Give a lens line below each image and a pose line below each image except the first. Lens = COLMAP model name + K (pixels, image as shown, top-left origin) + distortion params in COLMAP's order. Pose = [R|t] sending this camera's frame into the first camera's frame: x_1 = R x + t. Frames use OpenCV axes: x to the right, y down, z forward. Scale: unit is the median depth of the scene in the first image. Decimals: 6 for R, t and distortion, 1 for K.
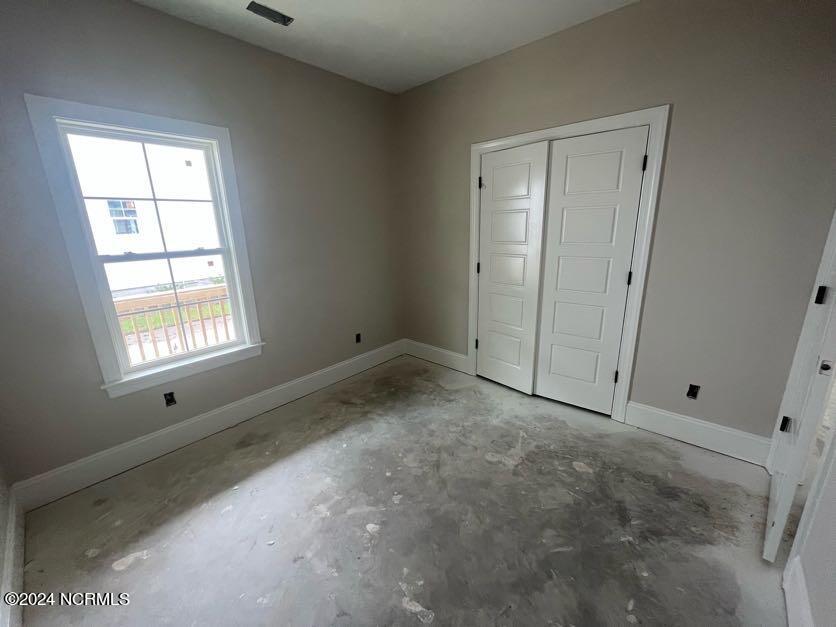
lens RADIAL K [[337.5, 0, 418.0], [0, 337.5, 313.5], [0, 0, 1]] dist [-0.000467, -0.000010]
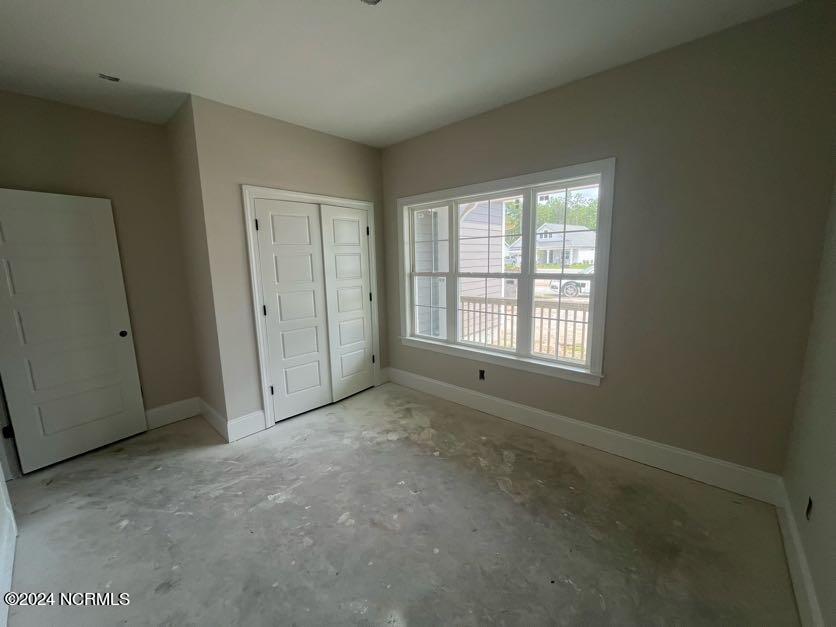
lens RADIAL K [[337.5, 0, 418.0], [0, 337.5, 313.5], [0, 0, 1]] dist [-0.000467, -0.000010]
pose [[0.010444, 0.194848, -0.980778, 0.712673], [-0.233297, 0.954238, 0.187091, -0.226936], [0.972349, 0.226859, 0.055424, 0.695602]]
